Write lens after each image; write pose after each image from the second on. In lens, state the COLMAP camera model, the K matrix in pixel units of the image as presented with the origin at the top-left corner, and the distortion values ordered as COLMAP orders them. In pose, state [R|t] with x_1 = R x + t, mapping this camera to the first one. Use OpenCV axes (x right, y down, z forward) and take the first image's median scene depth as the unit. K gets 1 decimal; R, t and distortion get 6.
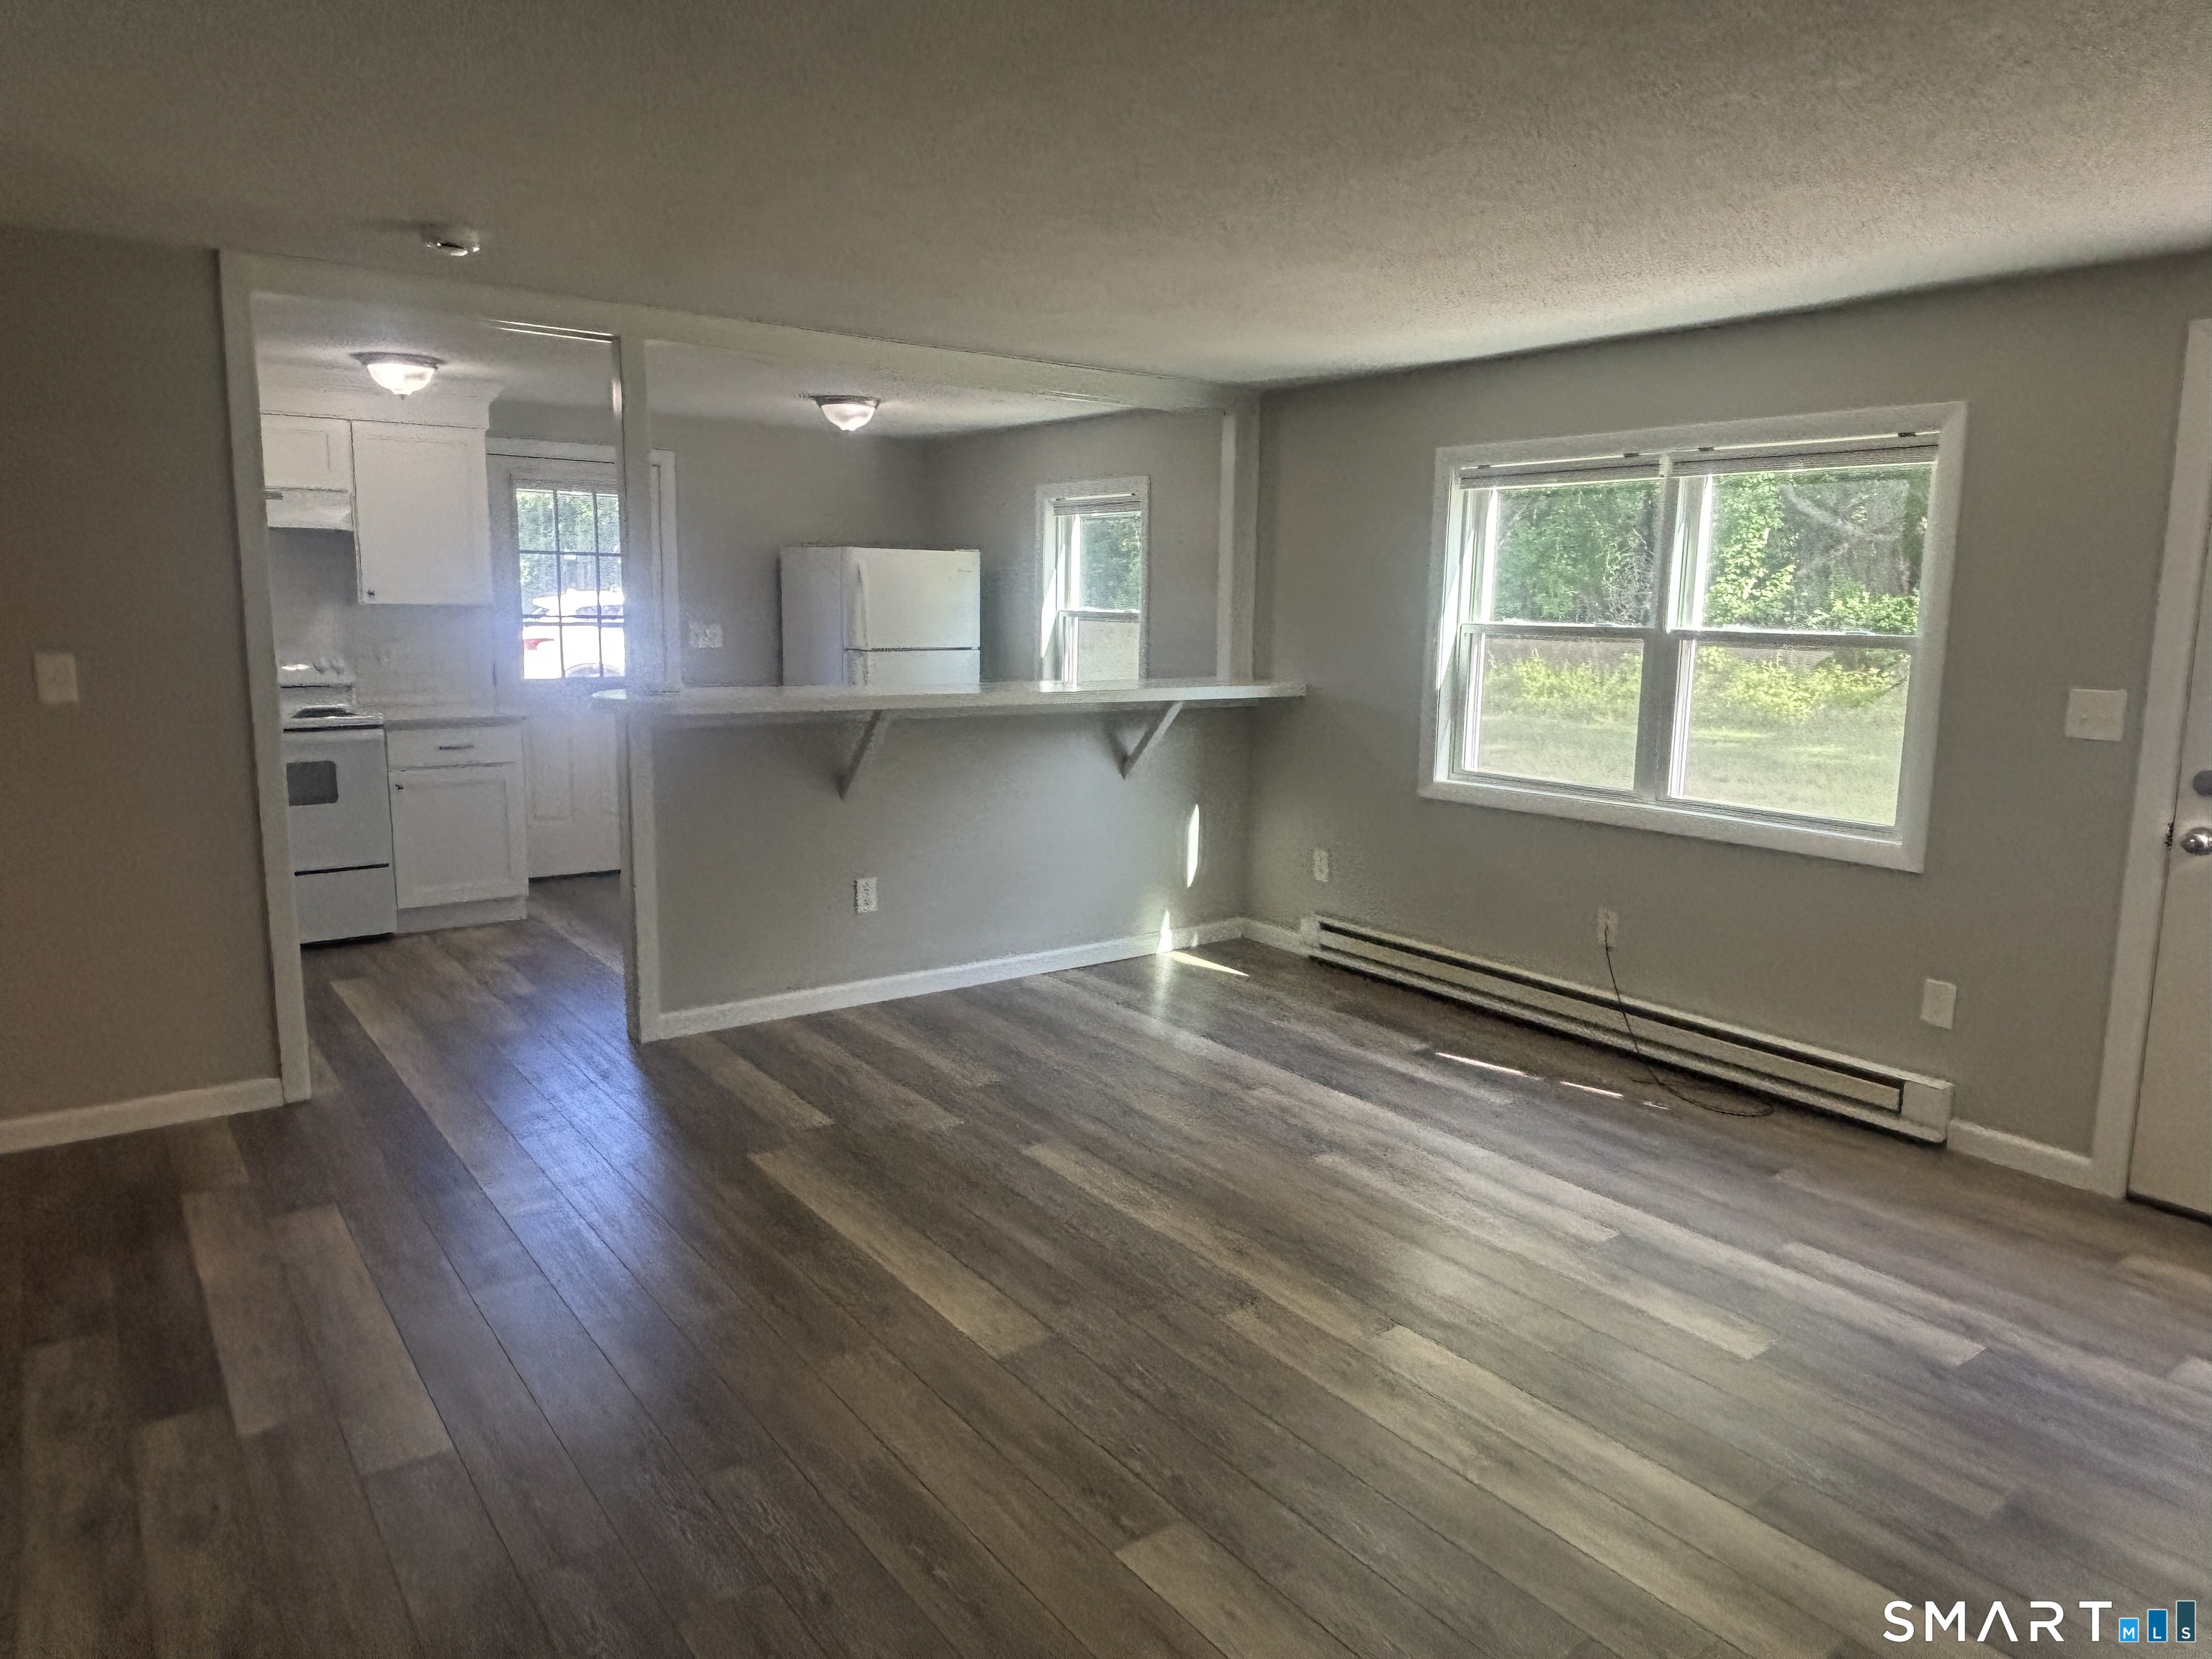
lens RADIAL K [[1395.9, 0, 1106.0], [0, 1395.9, 829.5], [0, 0, 1]] dist [0.001734, -0.001402]
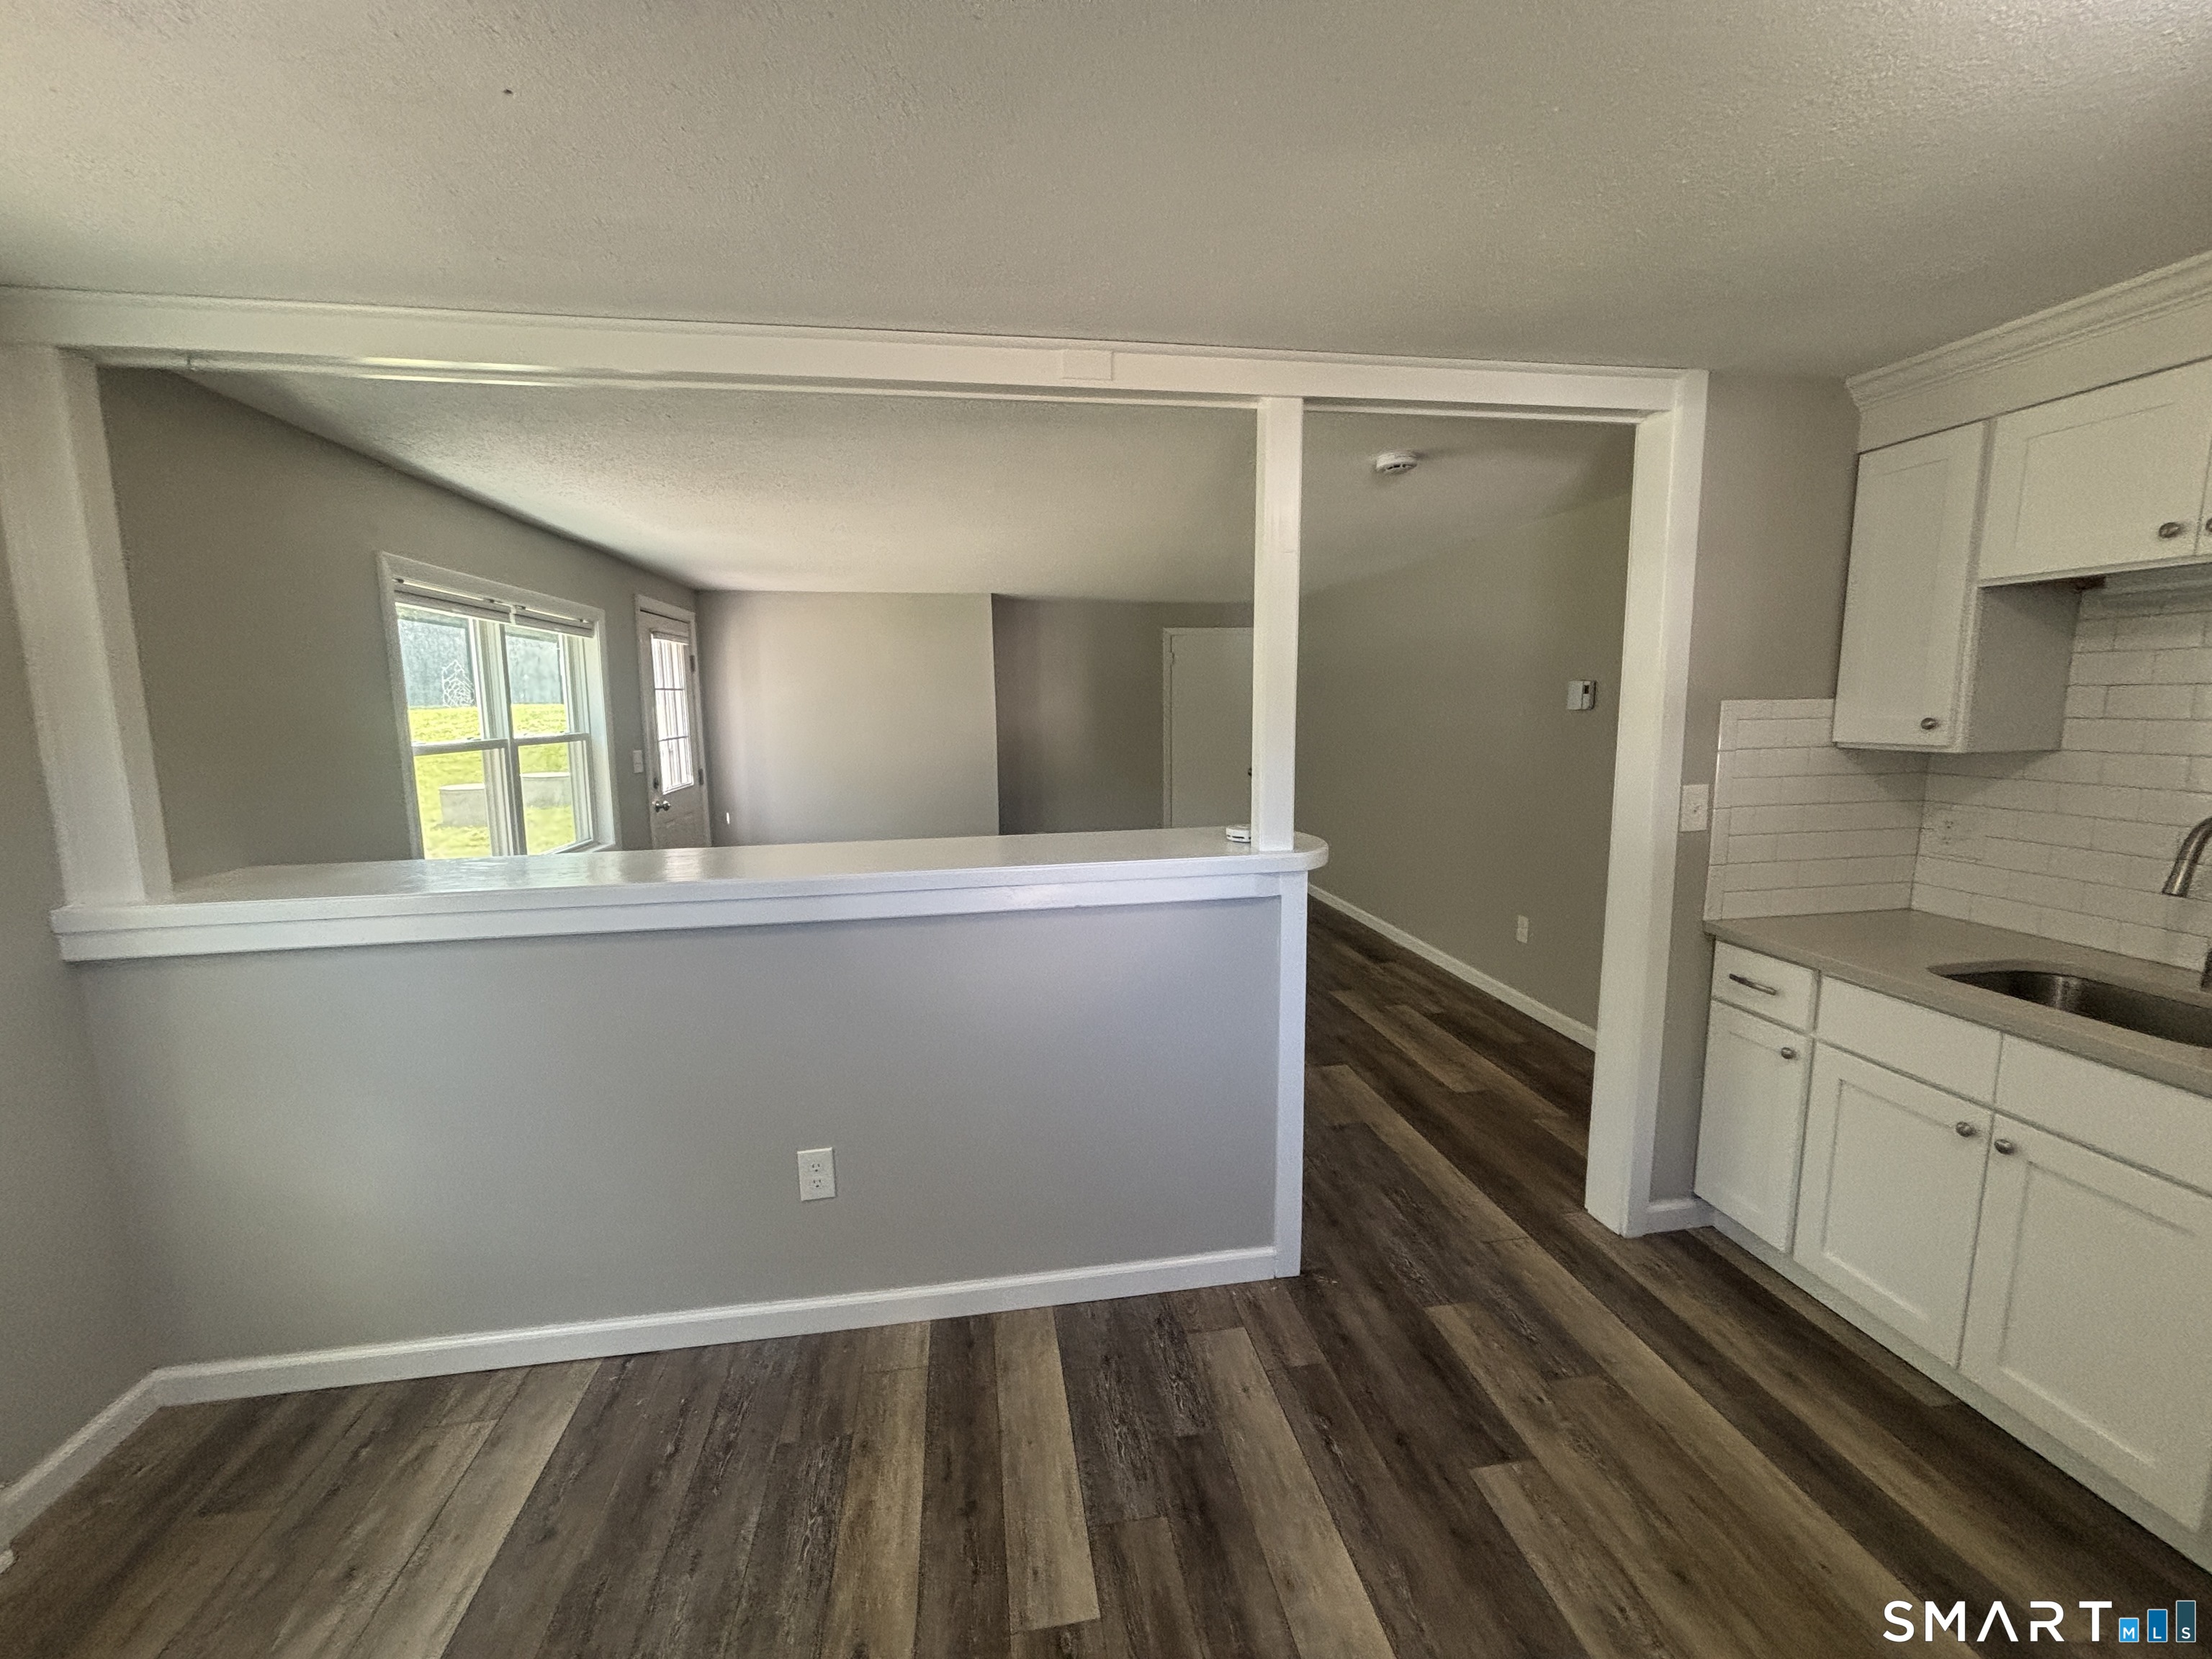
lens RADIAL K [[888.1, 0, 1102.3], [0, 888.1, 822.0], [0, 0, 1]] dist [-0.003387, -0.000174]
pose [[-0.883802, -0.075703, 0.461696, -0.132556], [0.070378, 0.954082, 0.291160, -0.073106], [-0.462538, 0.289821, -0.837892, 0.404703]]
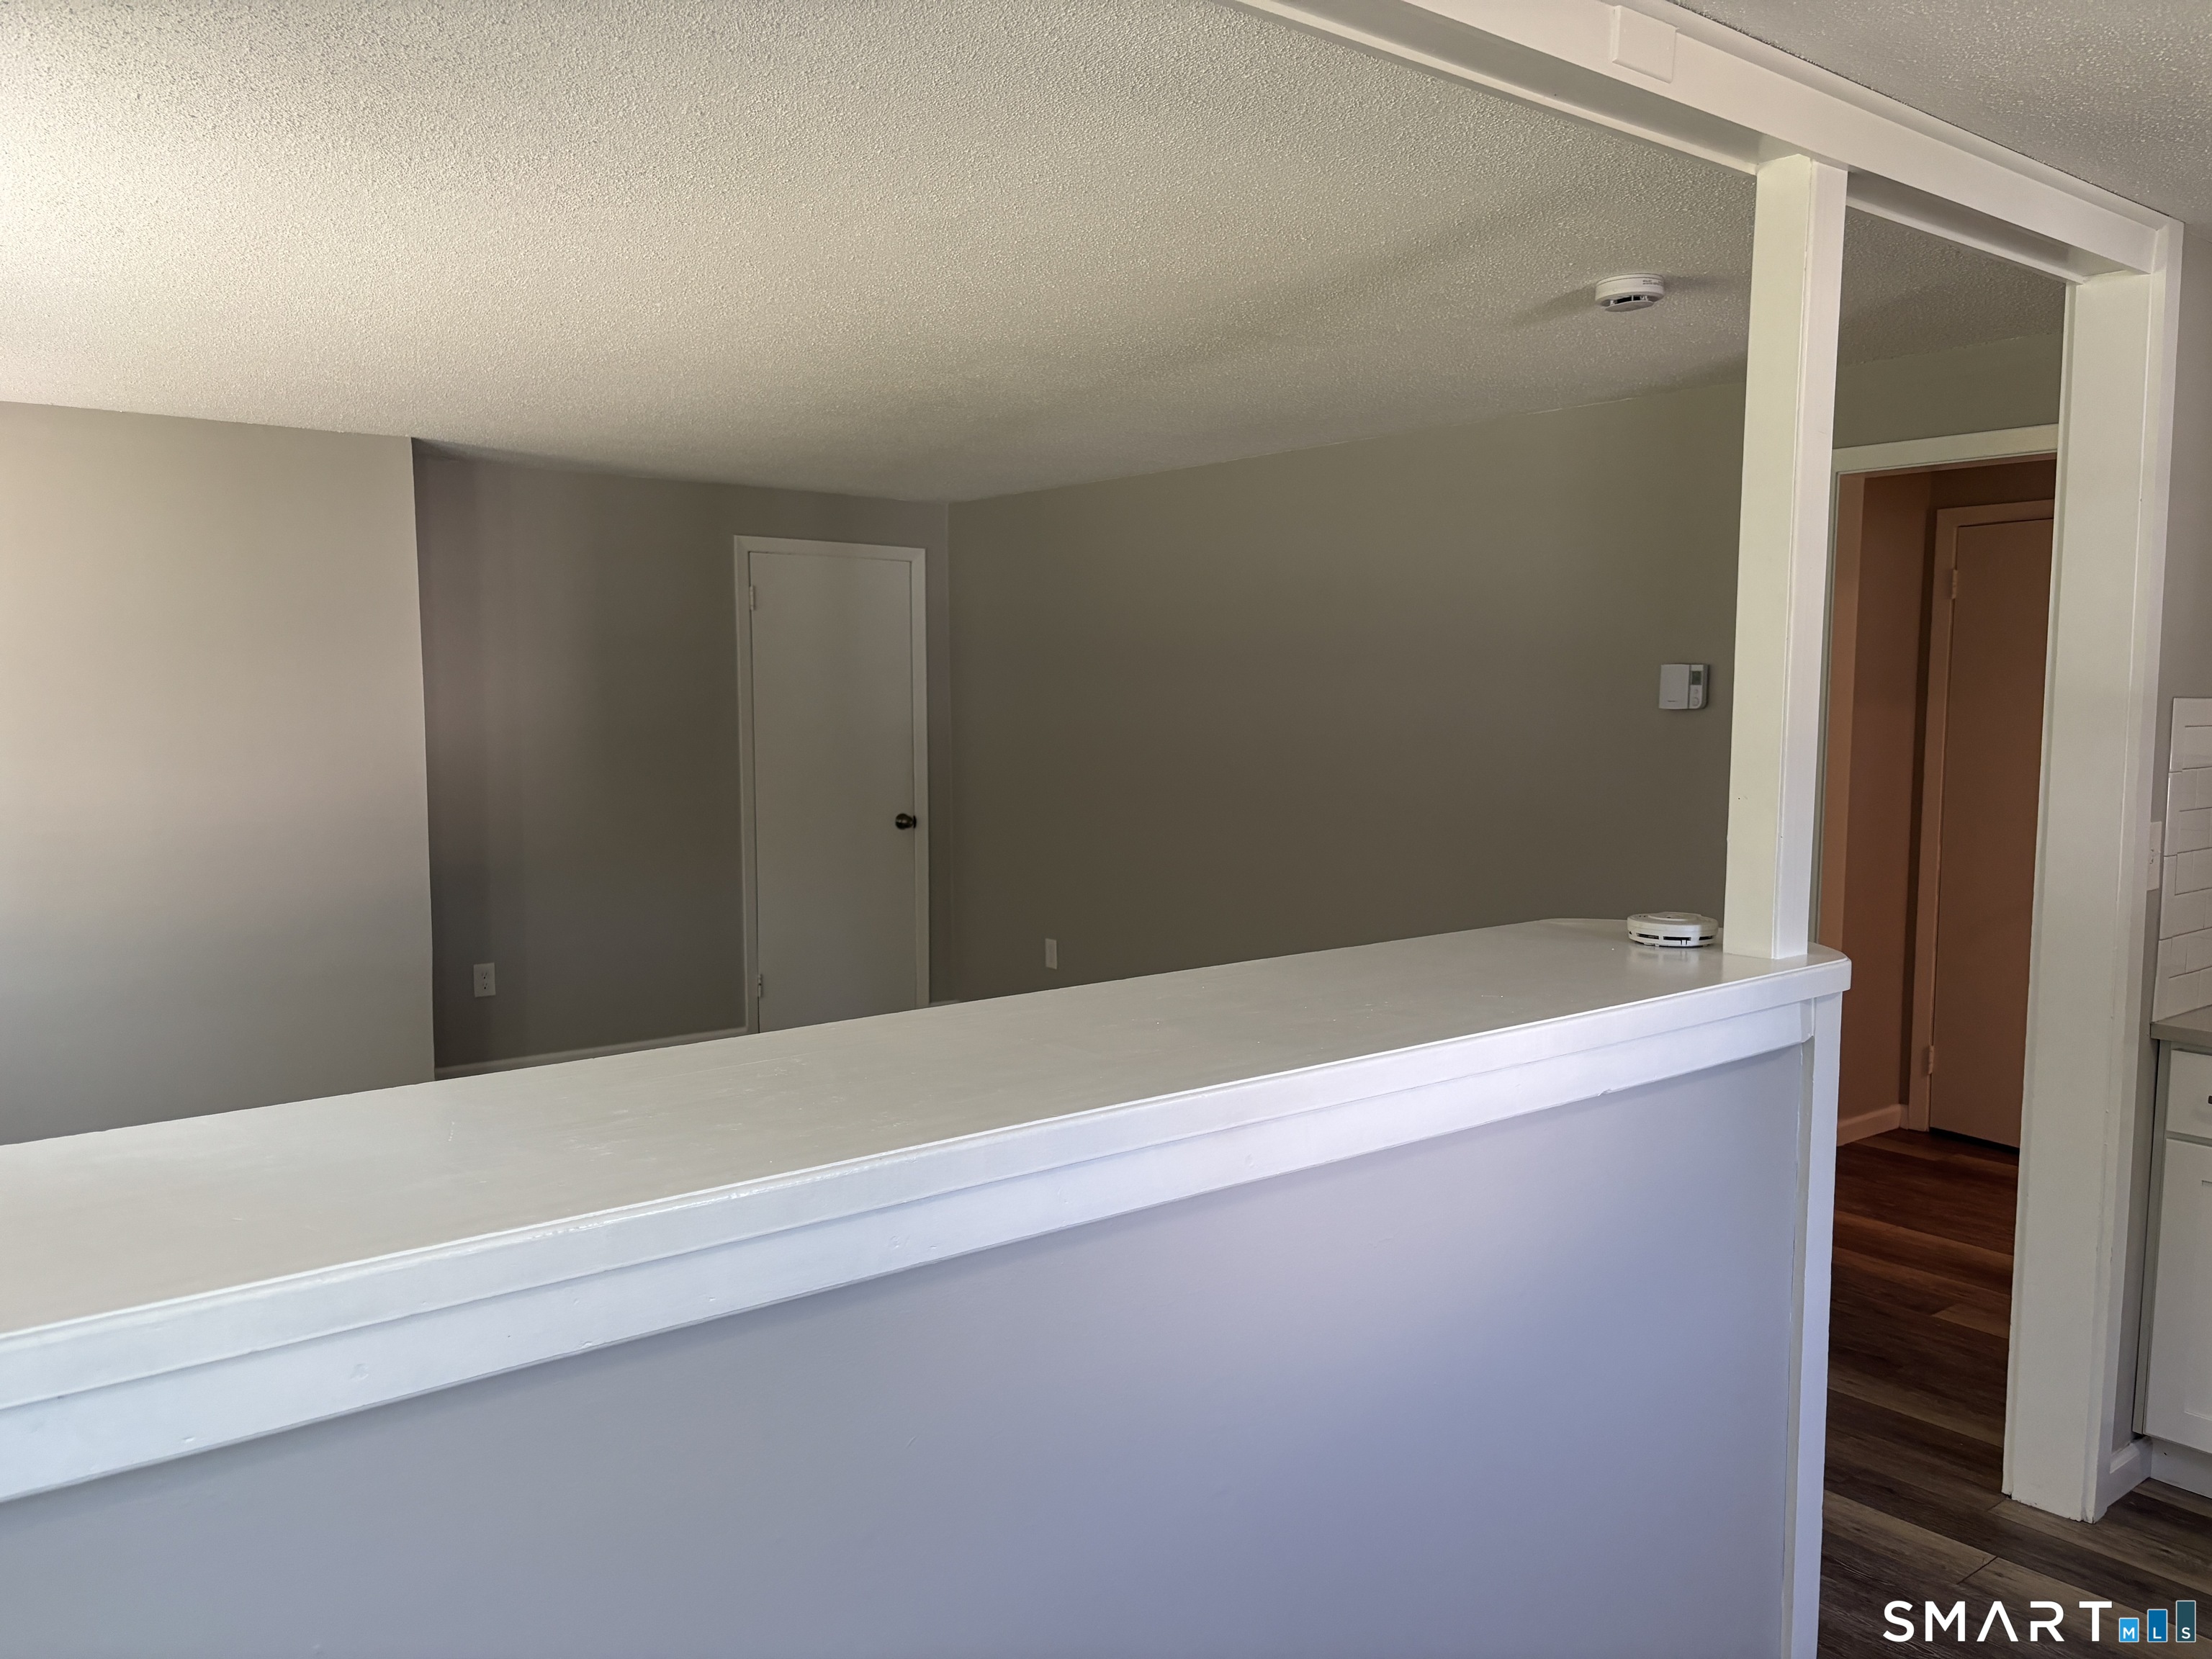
lens RADIAL K [[1668.7, 0, 1094.5], [0, 1668.7, 848.3], [0, 0, 1]] dist [0.061588, -0.092893]
pose [[-0.999464, -0.024687, -0.021520, -0.028059], [-0.029484, 0.964320, 0.263091, -0.072736], [0.014257, 0.263584, -0.964531, 0.415791]]
